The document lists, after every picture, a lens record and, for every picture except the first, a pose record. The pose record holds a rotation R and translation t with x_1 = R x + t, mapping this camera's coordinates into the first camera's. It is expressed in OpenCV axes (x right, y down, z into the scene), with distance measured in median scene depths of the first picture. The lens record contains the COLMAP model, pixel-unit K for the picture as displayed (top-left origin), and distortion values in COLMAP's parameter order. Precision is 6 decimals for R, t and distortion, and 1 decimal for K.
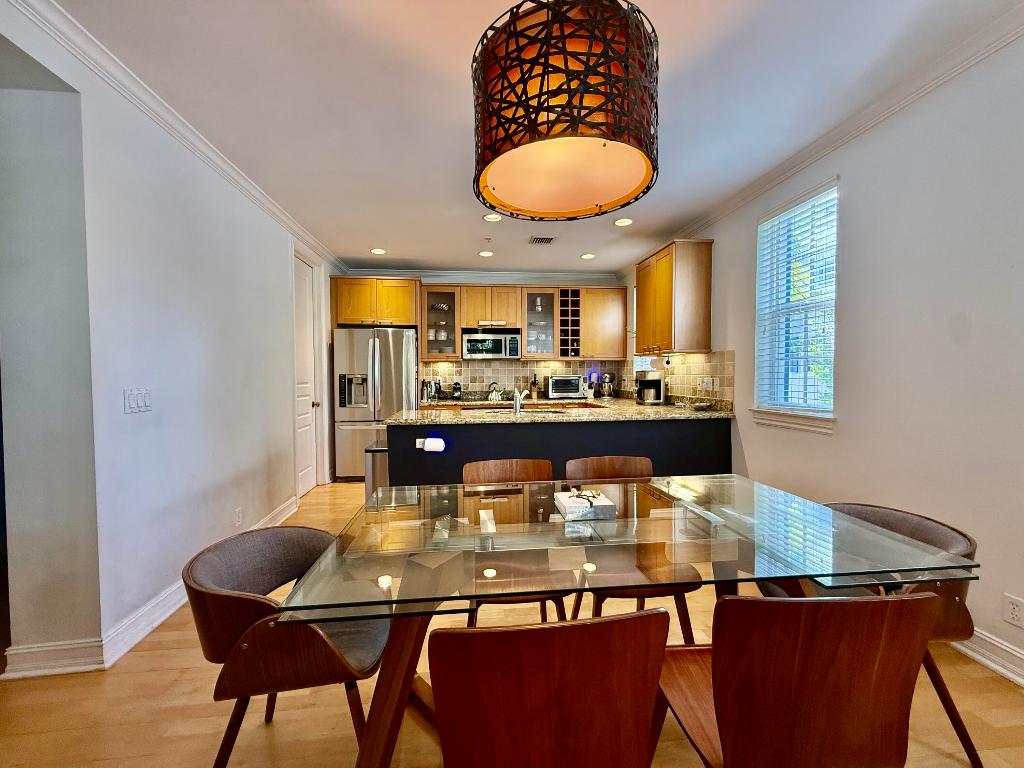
lens RADIAL K [[409.2, 0, 512.3], [0, 409.2, 385.2], [0, 0, 1]] dist [0.001521, 0.000184]
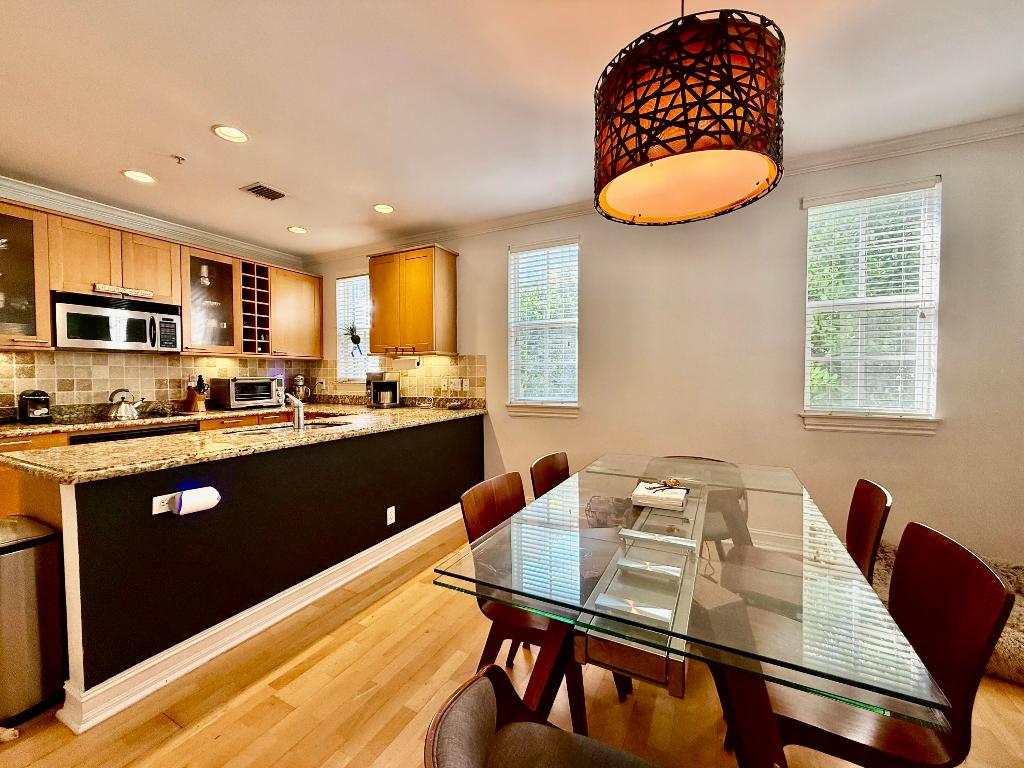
lens RADIAL K [[409.2, 0, 512.3], [0, 409.2, 385.2], [0, 0, 1]] dist [0.001521, 0.000184]
pose [[0.560024, -0.016655, 0.828309, -0.234539], [0.022355, 0.999738, 0.004988, -0.002559], [-0.828175, 0.015723, 0.560249, 0.185872]]
